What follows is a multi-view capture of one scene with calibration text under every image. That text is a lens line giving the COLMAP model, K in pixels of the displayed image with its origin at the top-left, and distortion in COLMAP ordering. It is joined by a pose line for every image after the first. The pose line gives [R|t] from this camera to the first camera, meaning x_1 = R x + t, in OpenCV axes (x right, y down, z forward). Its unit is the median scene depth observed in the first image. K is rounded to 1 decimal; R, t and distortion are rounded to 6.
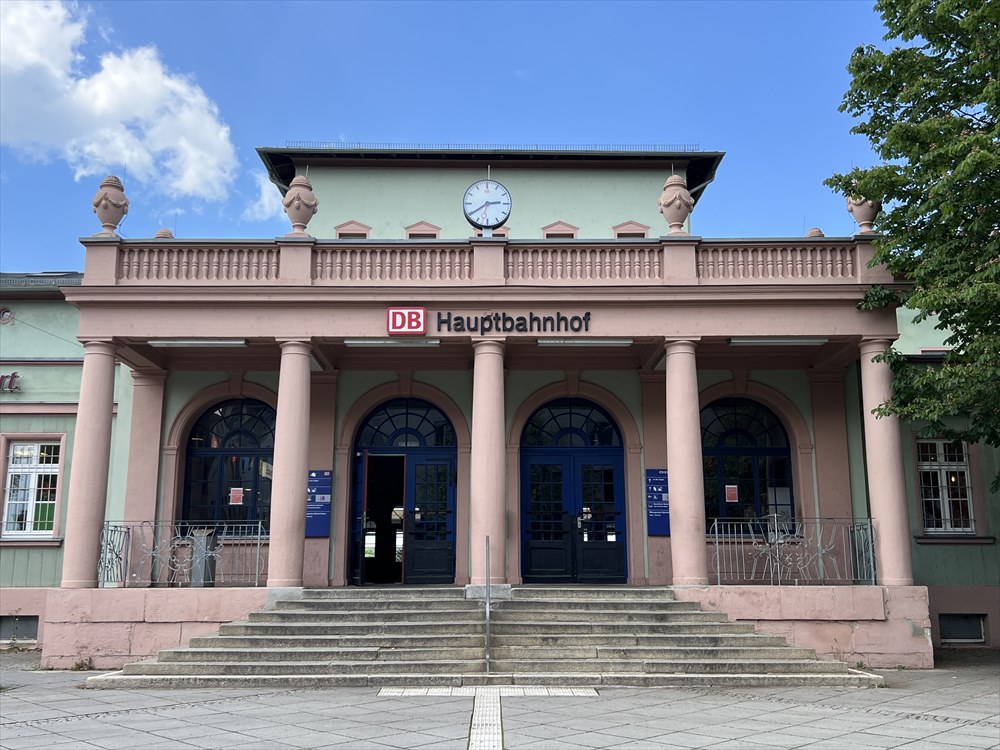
lens RADIAL K [[960.0, 0, 495.8], [0, 960.0, 384.3], [0, 0, 1]] dist [0.024956, 0.000000]
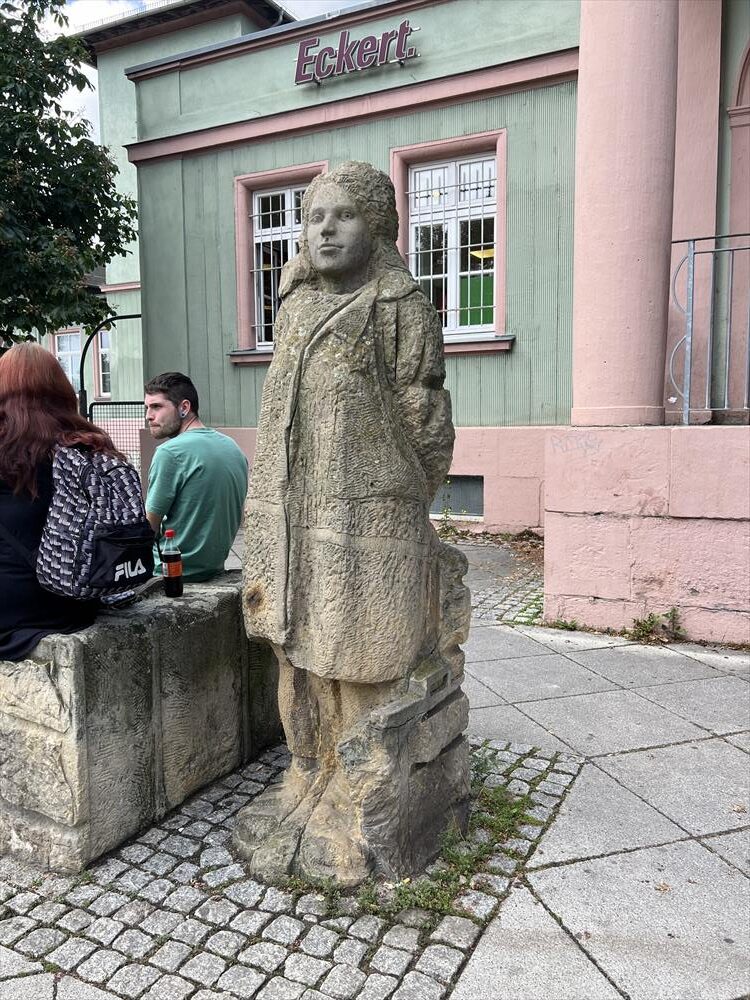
lens RADIAL K [[816.2, 0, 376.1], [0, 816.2, 503.5], [0, 0, 1]] dist [0.009978, -0.020900]
pose [[0.885104, 0.041362, -0.463551, -0.348428], [0.096363, 0.958170, 0.269490, 0.137167], [0.455307, -0.283196, 0.844094, 0.642661]]
